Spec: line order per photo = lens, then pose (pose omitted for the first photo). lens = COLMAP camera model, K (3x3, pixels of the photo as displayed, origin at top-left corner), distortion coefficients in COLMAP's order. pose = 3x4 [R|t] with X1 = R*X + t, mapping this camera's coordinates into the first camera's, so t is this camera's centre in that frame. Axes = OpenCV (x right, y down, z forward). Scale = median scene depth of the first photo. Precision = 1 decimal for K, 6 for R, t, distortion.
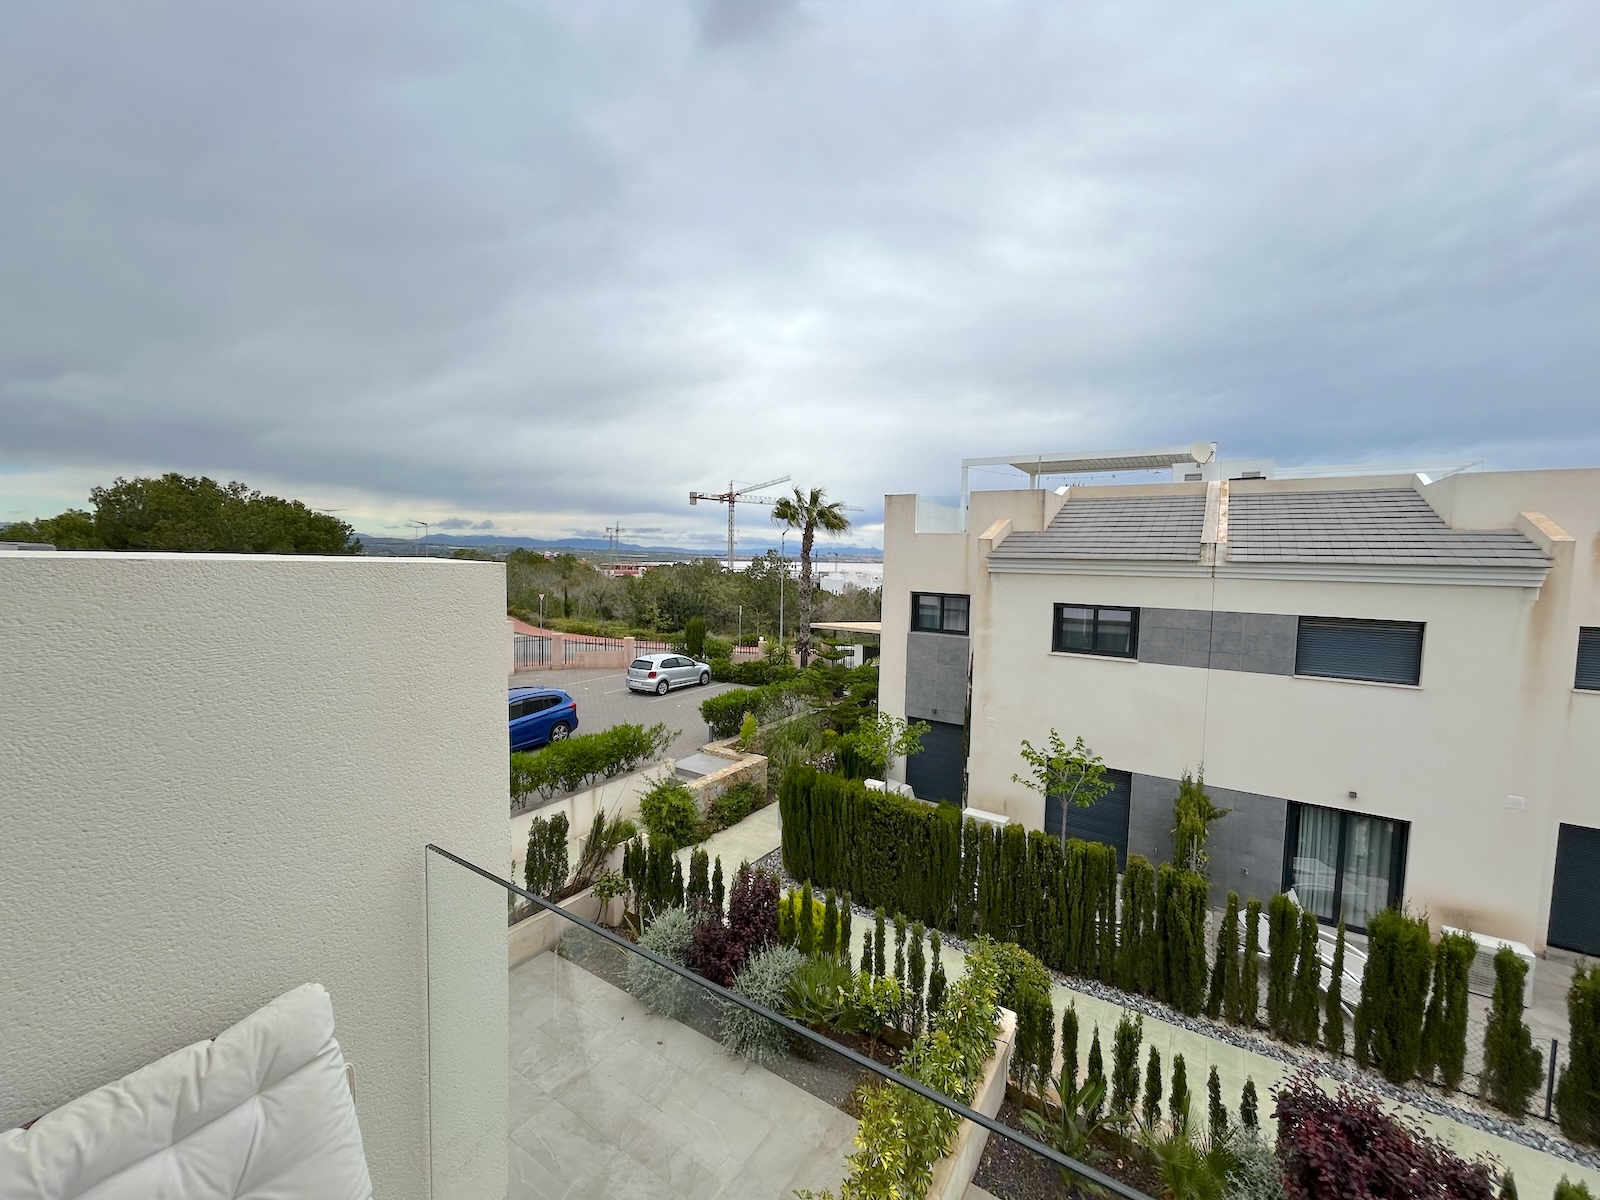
lens RADIAL K [[644.7, 0, 800.0], [0, 644.7, 600.0], [0, 0, 1]] dist [-0.001208, 0.003724]
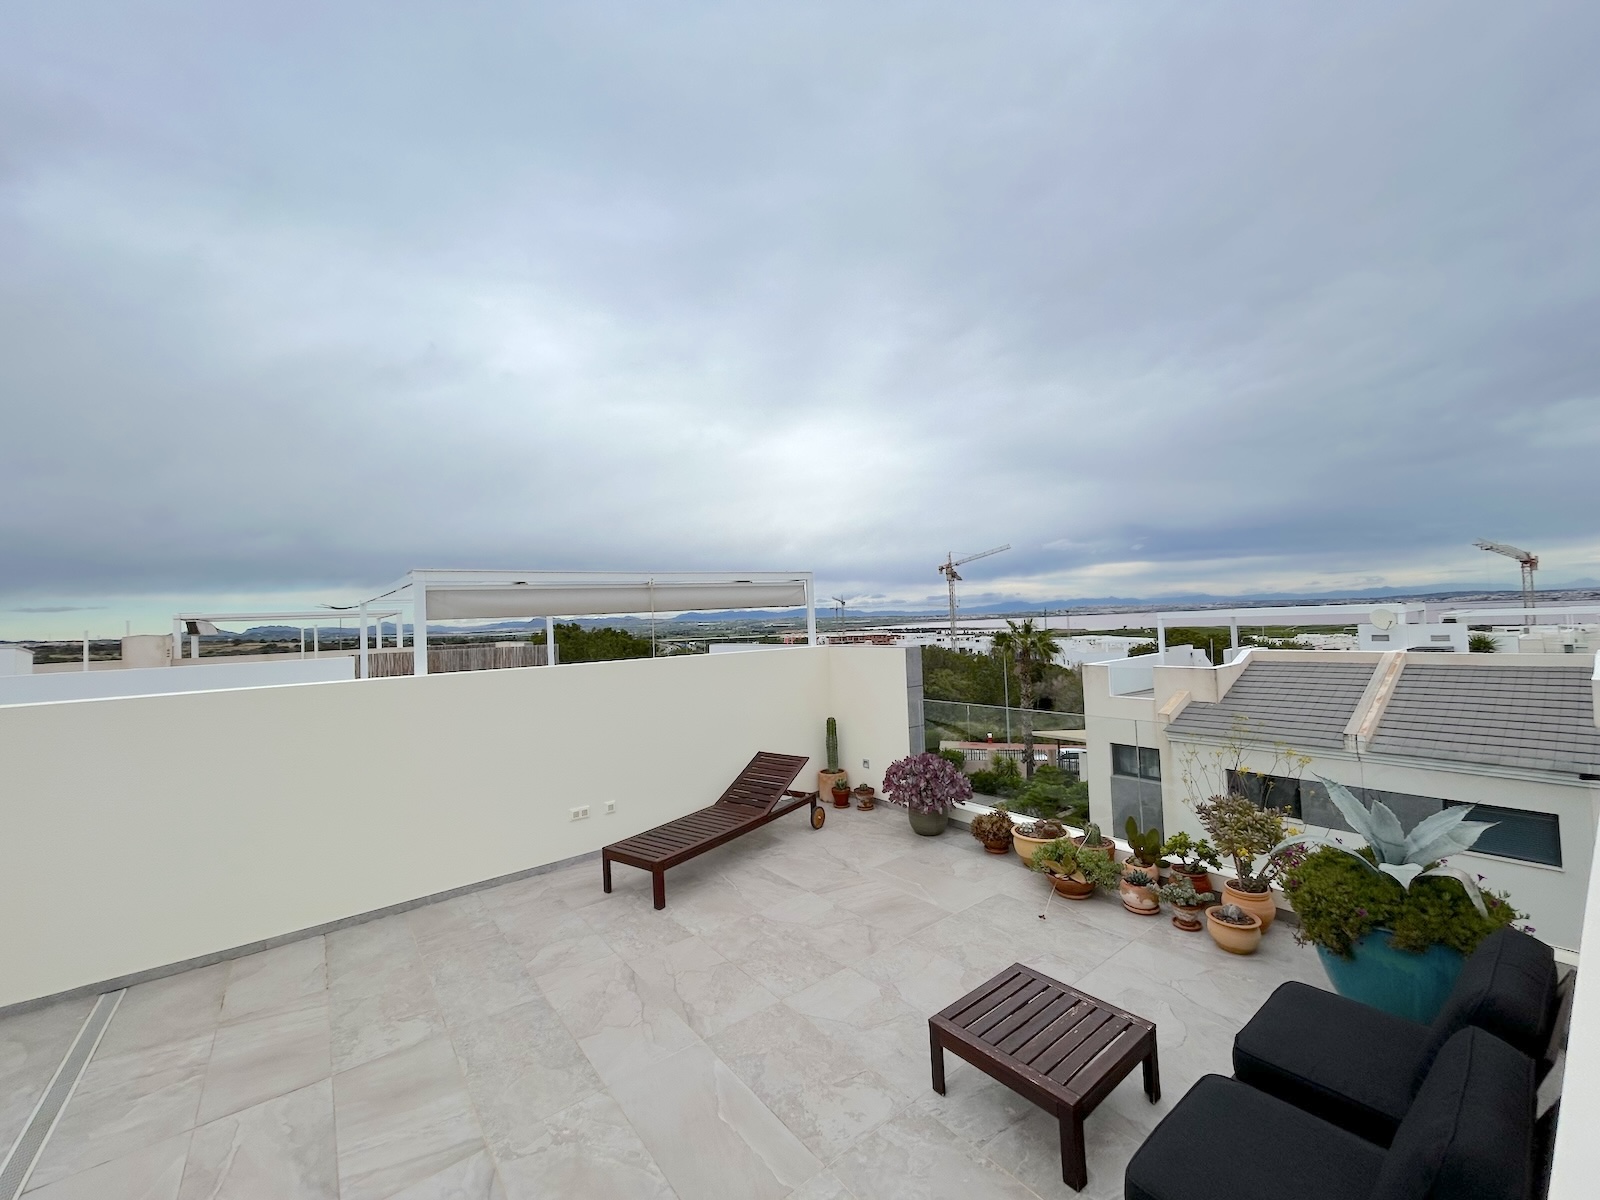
lens RADIAL K [[643.5, 0, 782.8], [0, 643.5, 603.7], [0, 0, 1]] dist [-0.001142, -0.000325]
pose [[0.931631, -0.075943, -0.355381, 0.034435], [0.046539, 0.994801, -0.090583, -0.152118], [0.360412, 0.067851, 0.930322, -0.321164]]
